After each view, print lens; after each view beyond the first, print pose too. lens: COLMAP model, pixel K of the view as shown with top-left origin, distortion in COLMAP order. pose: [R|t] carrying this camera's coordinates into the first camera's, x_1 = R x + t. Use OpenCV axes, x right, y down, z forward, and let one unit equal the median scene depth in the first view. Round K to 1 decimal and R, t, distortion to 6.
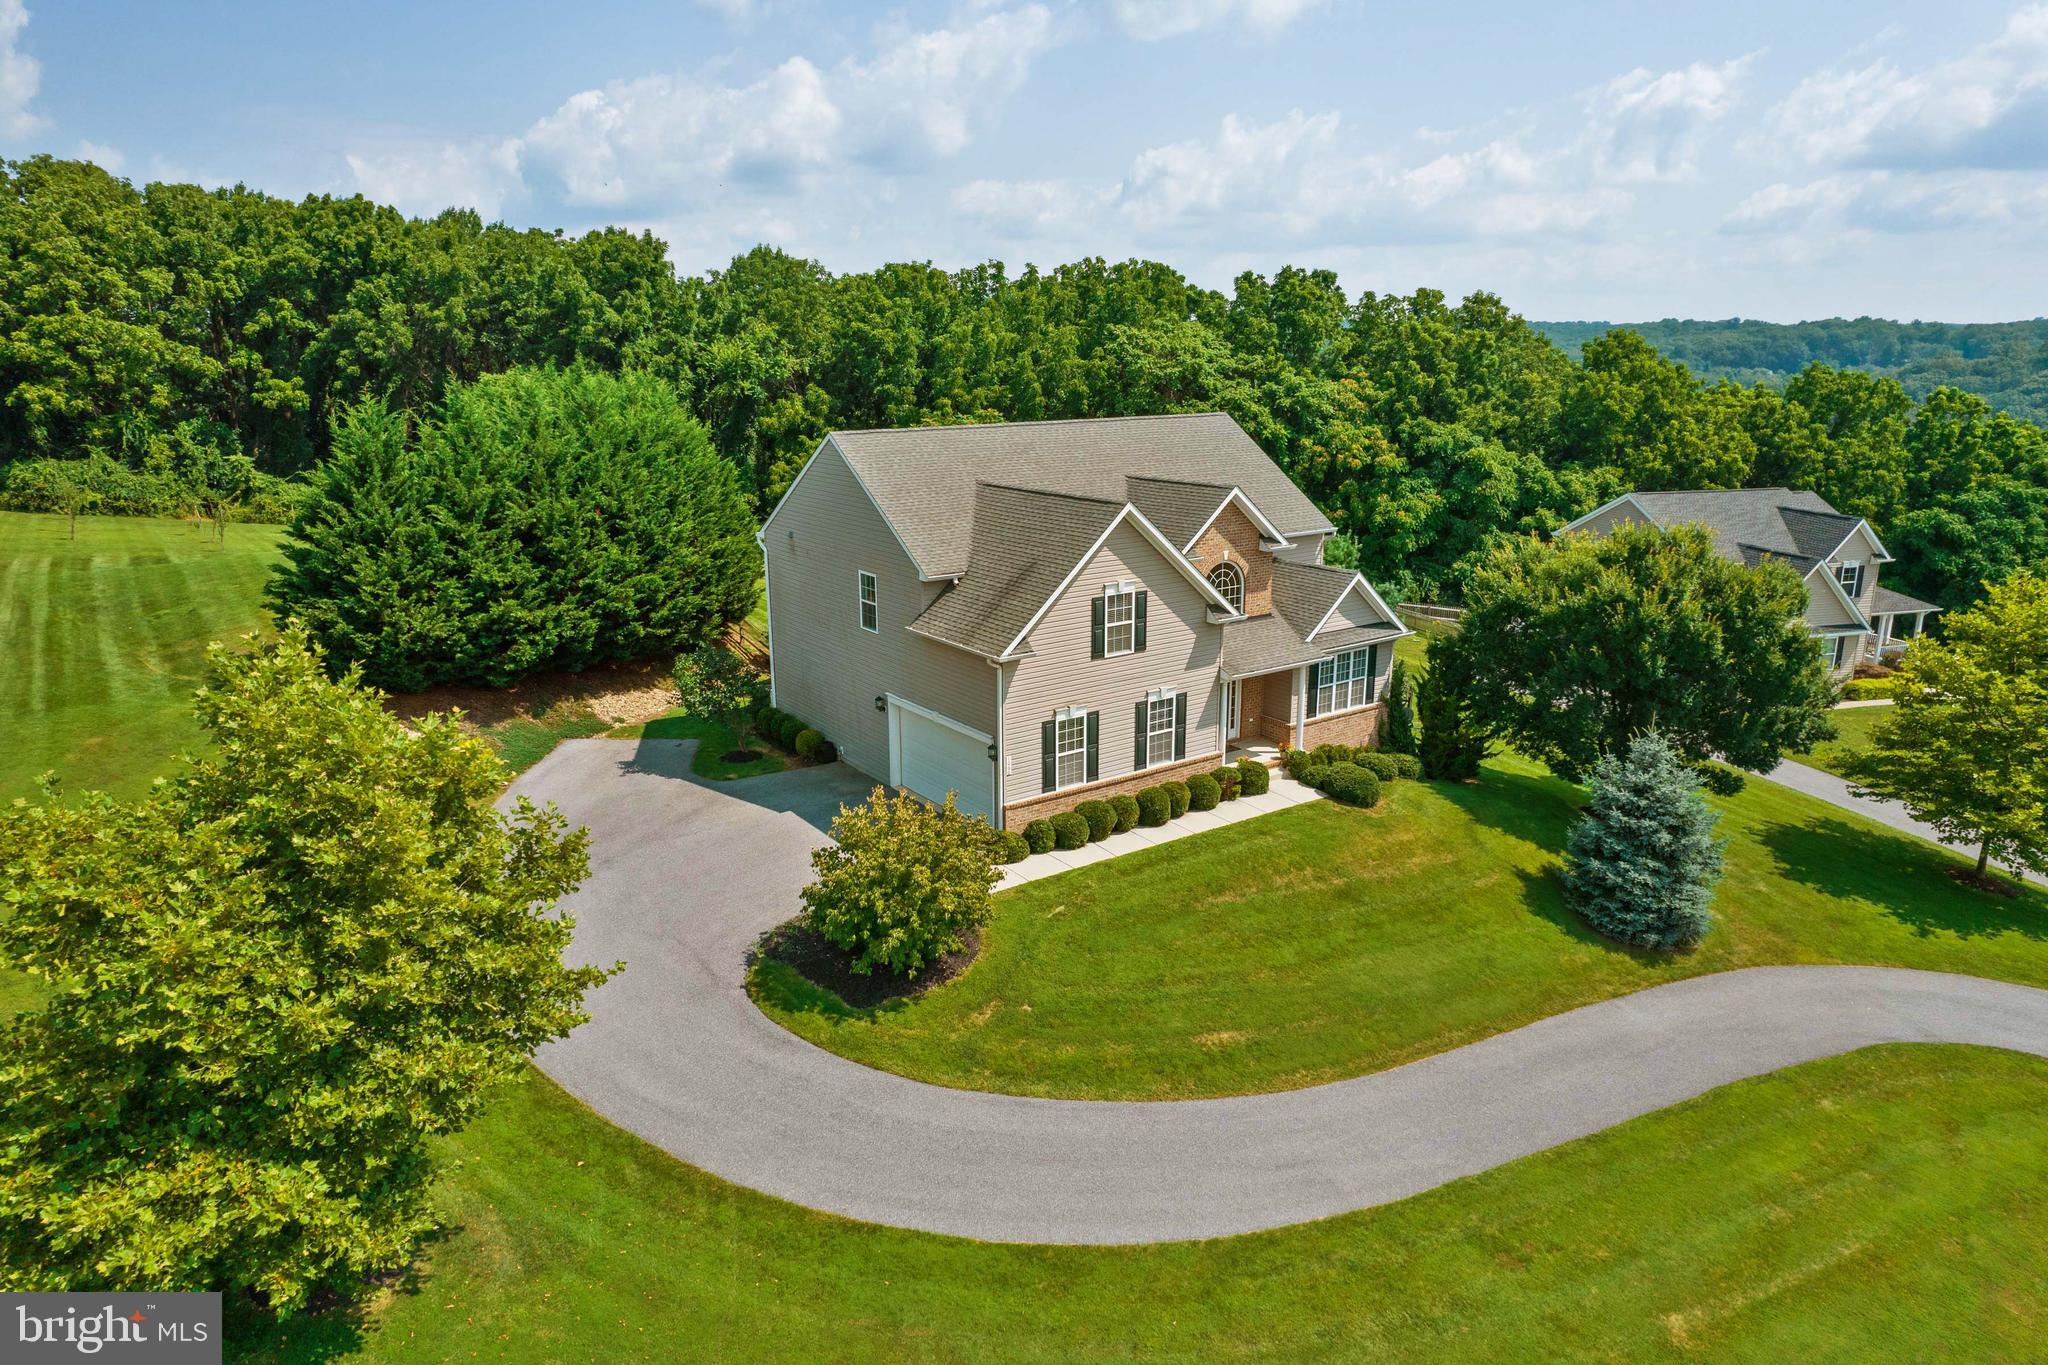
lens RADIAL K [[1284.5, 0, 1024.0], [0, 1284.5, 682.5], [0, 0, 1]] dist [-0.099549, 0.069170]
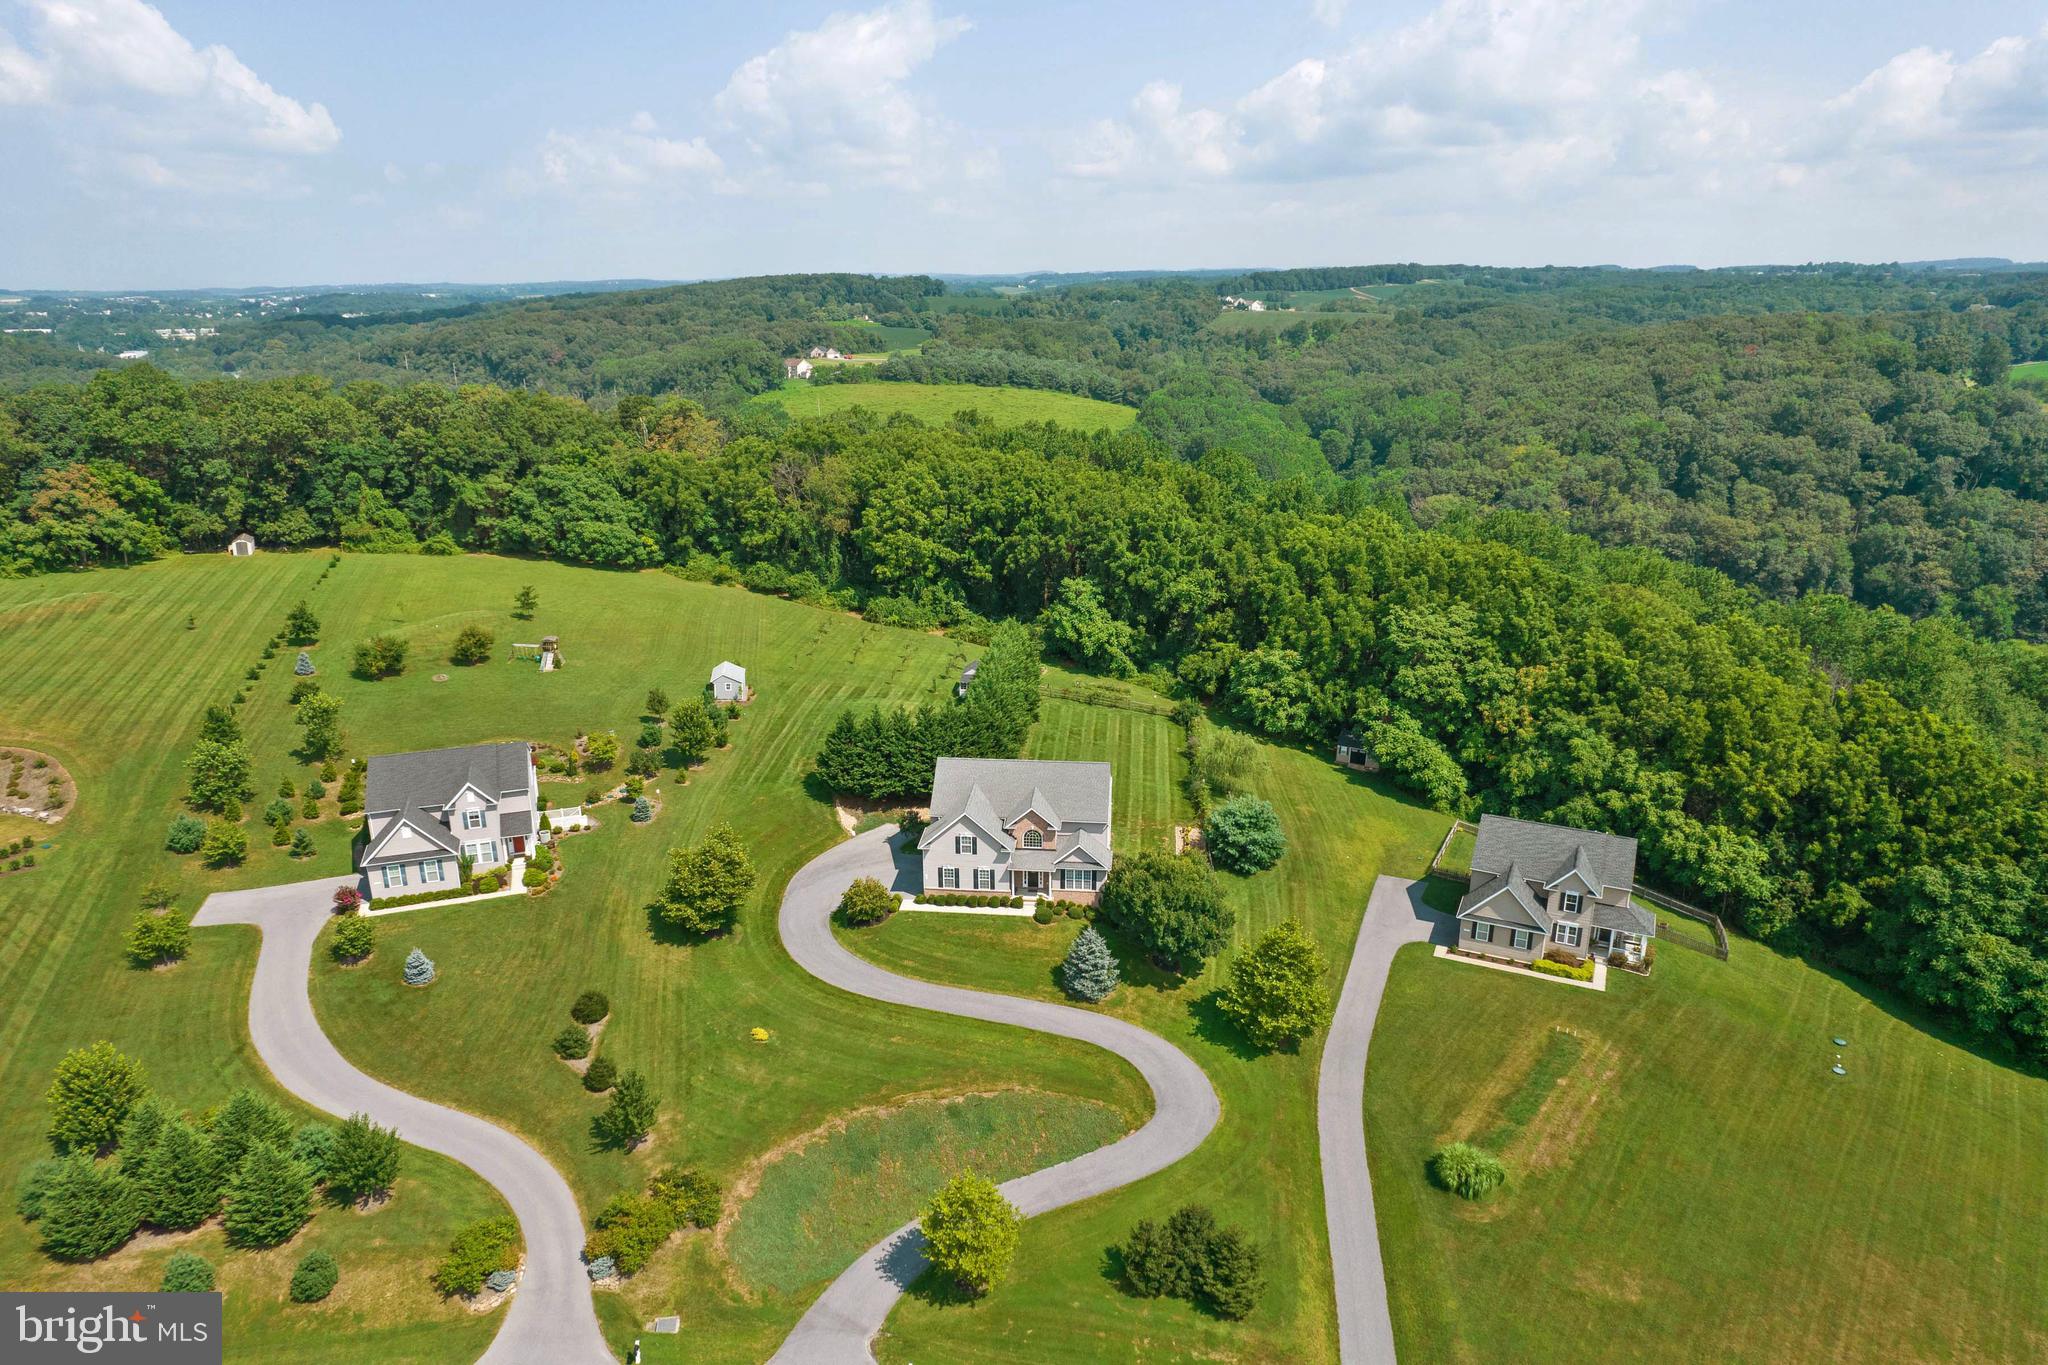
lens RADIAL K [[1284.5, 0, 1024.0], [0, 1284.5, 682.5], [0, 0, 1]] dist [-0.099549, 0.069170]
pose [[0.747556, 0.201253, -0.632975, 0.863465], [-0.167500, 0.979311, 0.113548, -0.337135], [0.642731, 0.021140, 0.765800, -0.567058]]
